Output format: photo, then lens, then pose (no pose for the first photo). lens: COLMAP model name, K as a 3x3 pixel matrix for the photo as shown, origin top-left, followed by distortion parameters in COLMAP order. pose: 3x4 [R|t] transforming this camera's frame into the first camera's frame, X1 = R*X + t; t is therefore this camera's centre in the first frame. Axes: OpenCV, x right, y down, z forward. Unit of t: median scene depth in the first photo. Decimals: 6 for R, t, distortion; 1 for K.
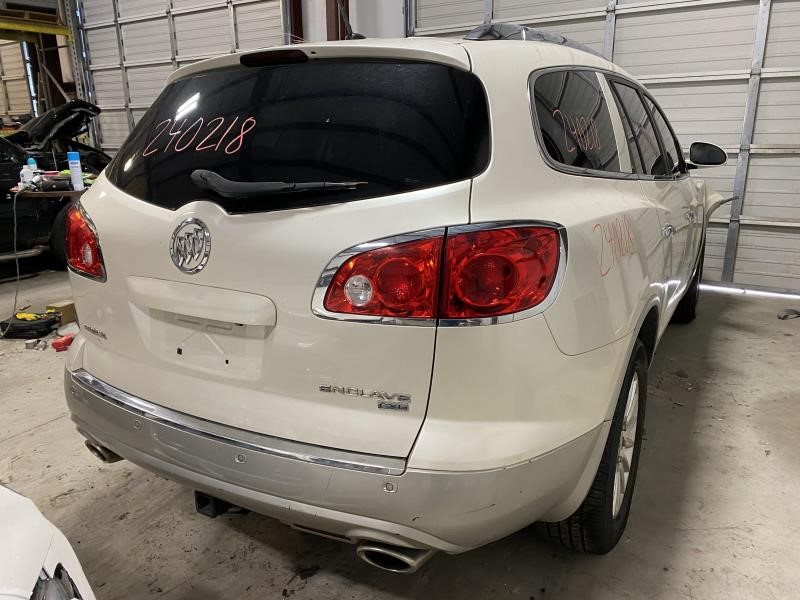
lens RADIAL K [[621.4, 0, 400.0], [0, 621.4, 300.0], [0, 0, 1]] dist [-0.015938, 0.006338]
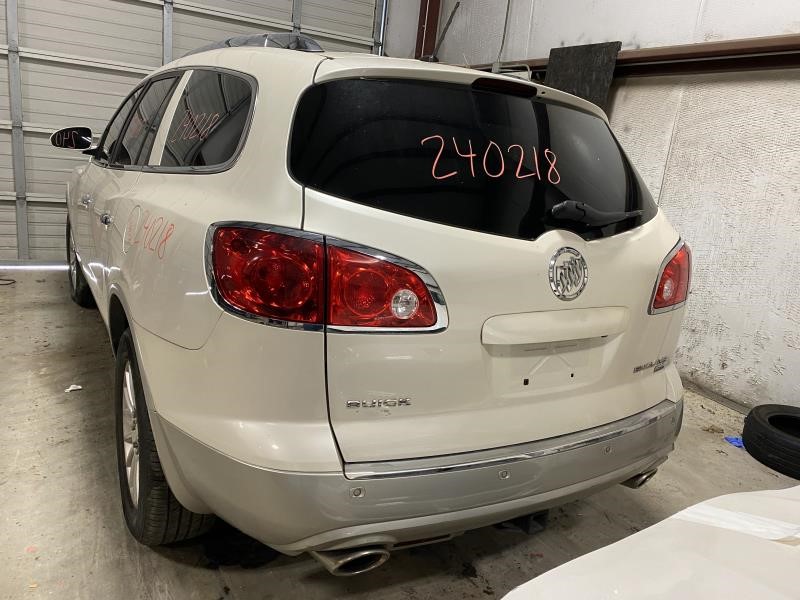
lens RADIAL K [[590.9, 0, 400.0], [0, 590.9, 300.0], [0, 0, 1]] dist [0.055747, 0.001266]
pose [[0.529937, -0.155104, 0.833732, -1.192556], [0.128594, 0.986460, 0.101780, -0.163429], [-0.838230, 0.053276, 0.542708, 0.627992]]
